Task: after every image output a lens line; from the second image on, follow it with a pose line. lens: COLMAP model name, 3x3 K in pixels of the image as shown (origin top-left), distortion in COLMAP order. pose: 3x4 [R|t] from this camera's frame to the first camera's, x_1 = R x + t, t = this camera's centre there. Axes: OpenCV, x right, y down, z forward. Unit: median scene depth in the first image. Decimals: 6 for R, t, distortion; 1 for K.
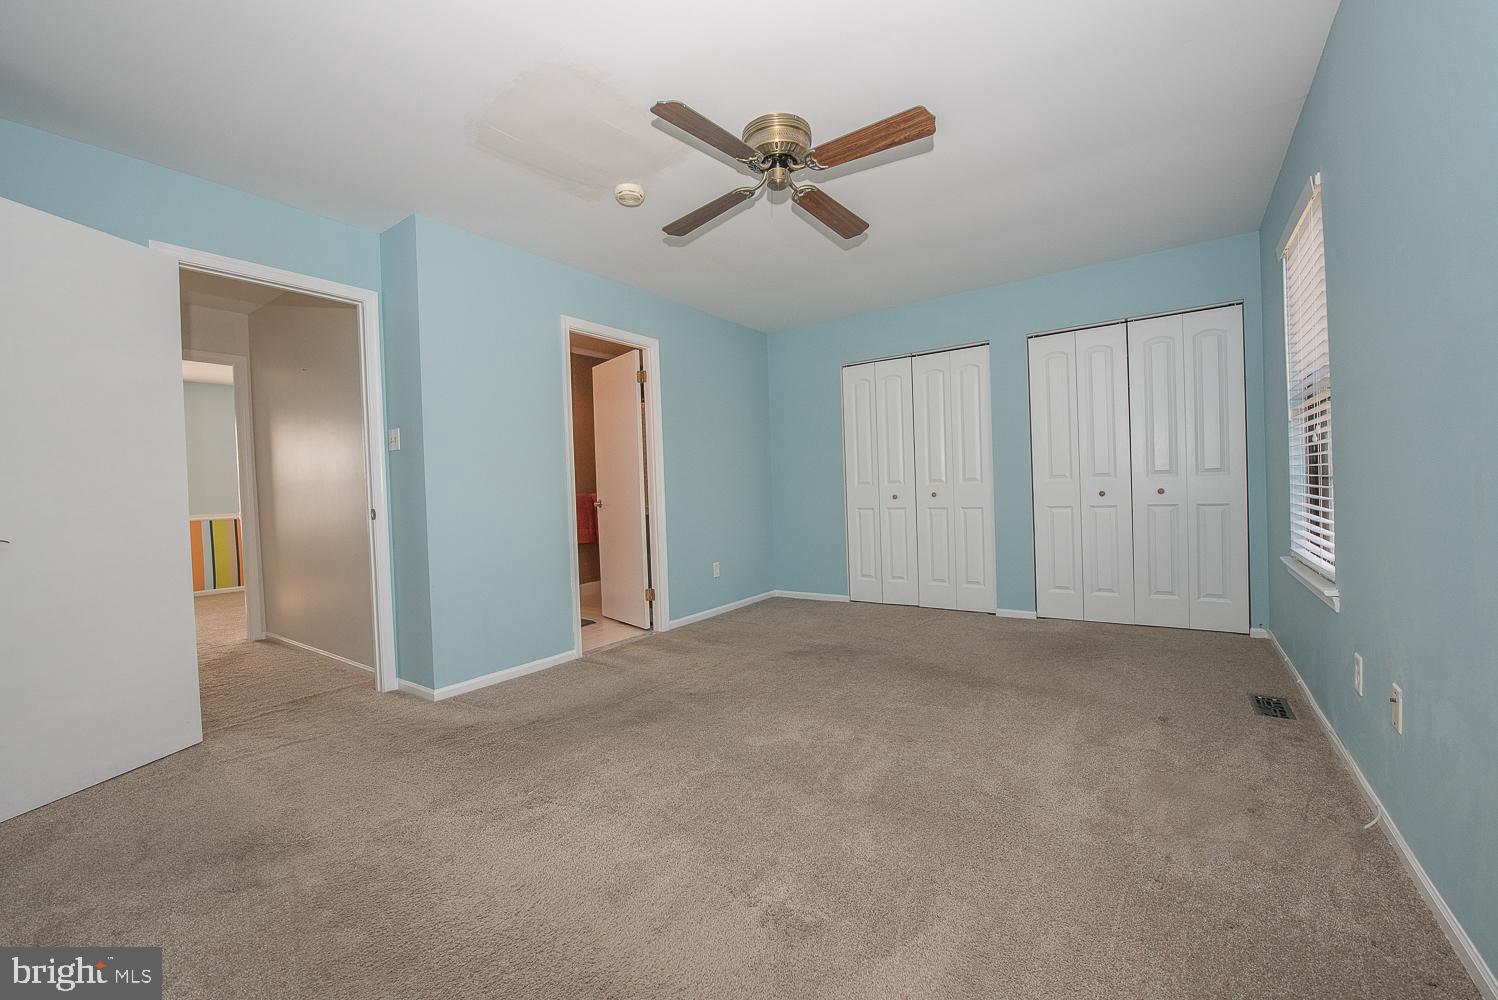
lens RADIAL K [[593.8, 0, 749.0], [0, 593.8, 500.0], [0, 0, 1]] dist [-0.015007, -0.003748]
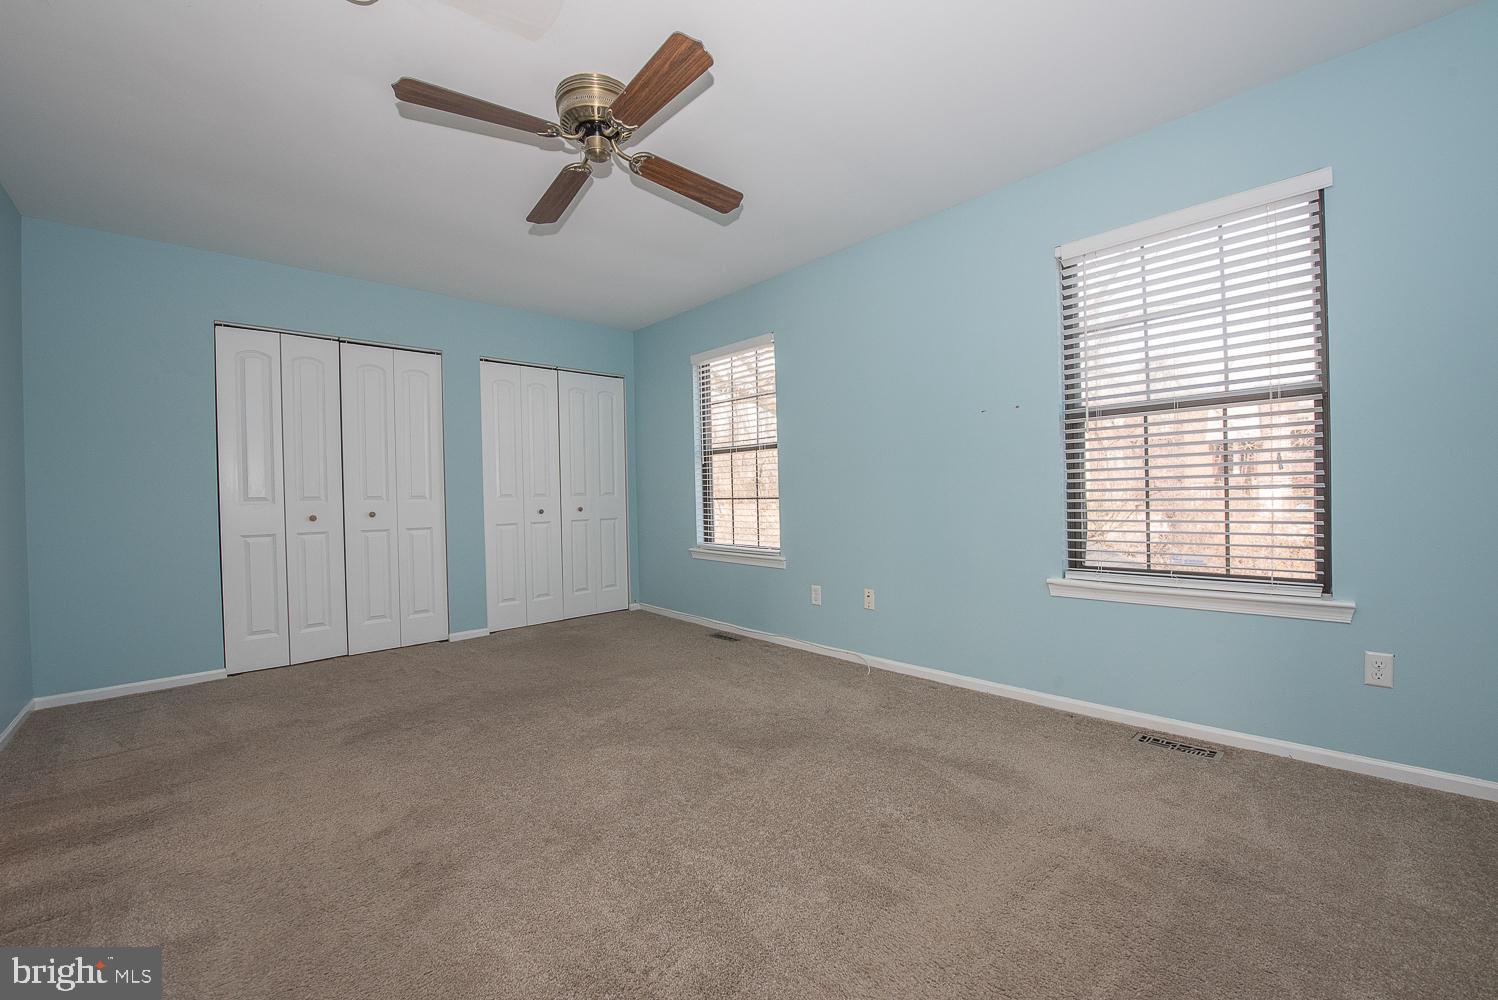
lens RADIAL K [[593.8, 0, 749.0], [0, 593.8, 500.0], [0, 0, 1]] dist [-0.015007, -0.003748]
pose [[0.208737, 0.017982, 0.977806, -0.437290], [0.029565, 0.999258, -0.024688, 0.007541], [-0.977525, 0.034062, 0.208051, 0.349759]]
